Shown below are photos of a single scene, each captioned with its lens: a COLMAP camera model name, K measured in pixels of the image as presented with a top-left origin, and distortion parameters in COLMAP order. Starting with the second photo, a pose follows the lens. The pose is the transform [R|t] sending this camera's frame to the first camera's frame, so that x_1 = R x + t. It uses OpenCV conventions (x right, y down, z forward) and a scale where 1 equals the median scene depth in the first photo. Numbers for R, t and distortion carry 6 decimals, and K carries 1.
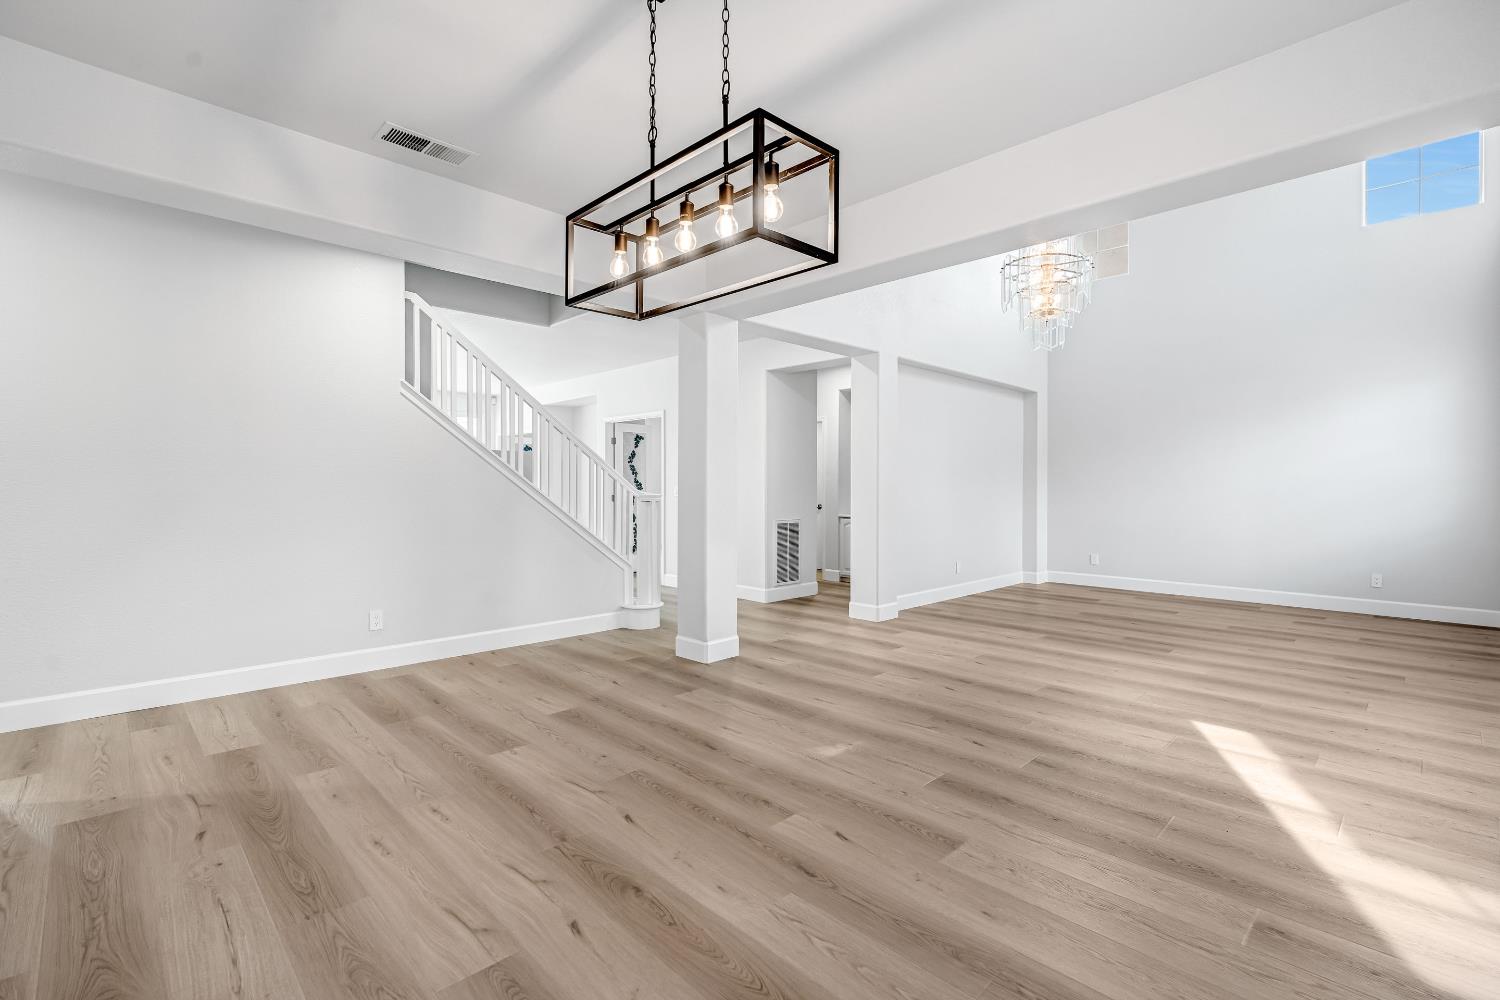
lens RADIAL K [[682.7, 0, 746.3], [0, 682.7, 491.0], [0, 0, 1]] dist [-0.012123, 0.004651]
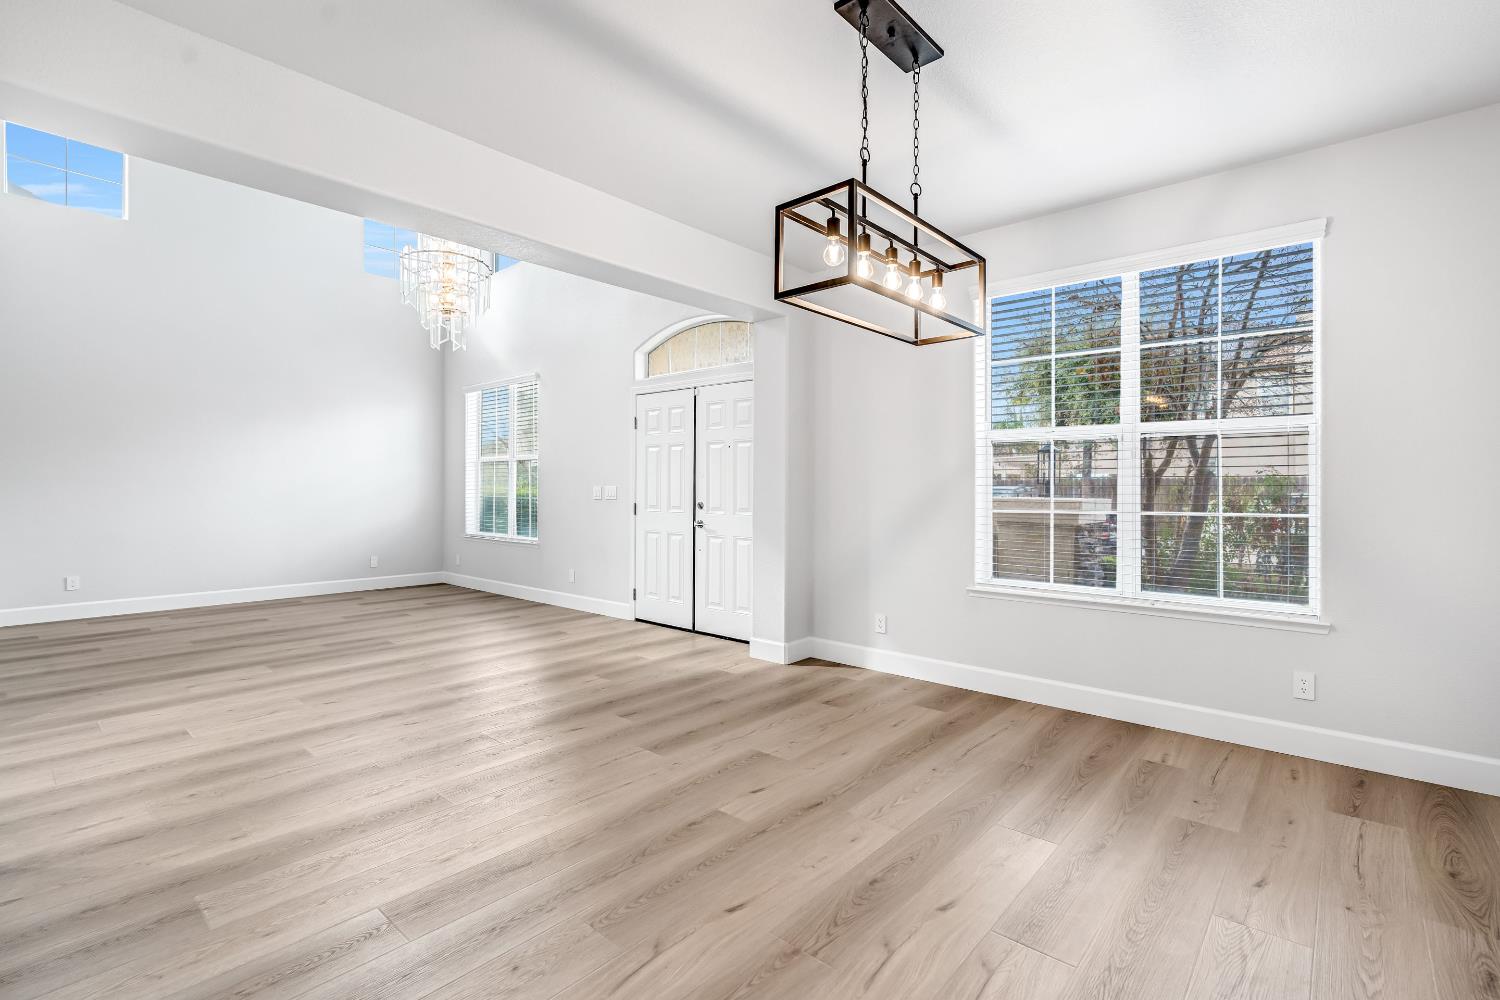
lens RADIAL K [[682.7, 0, 762.0], [0, 682.7, 486.5], [0, 0, 1]] dist [-0.012123, 0.004651]
pose [[-0.086605, -0.001341, 0.996242, -0.960822], [0.003411, 0.999993, 0.001643, -0.012812], [-0.996237, 0.003540, -0.086600, 1.029985]]
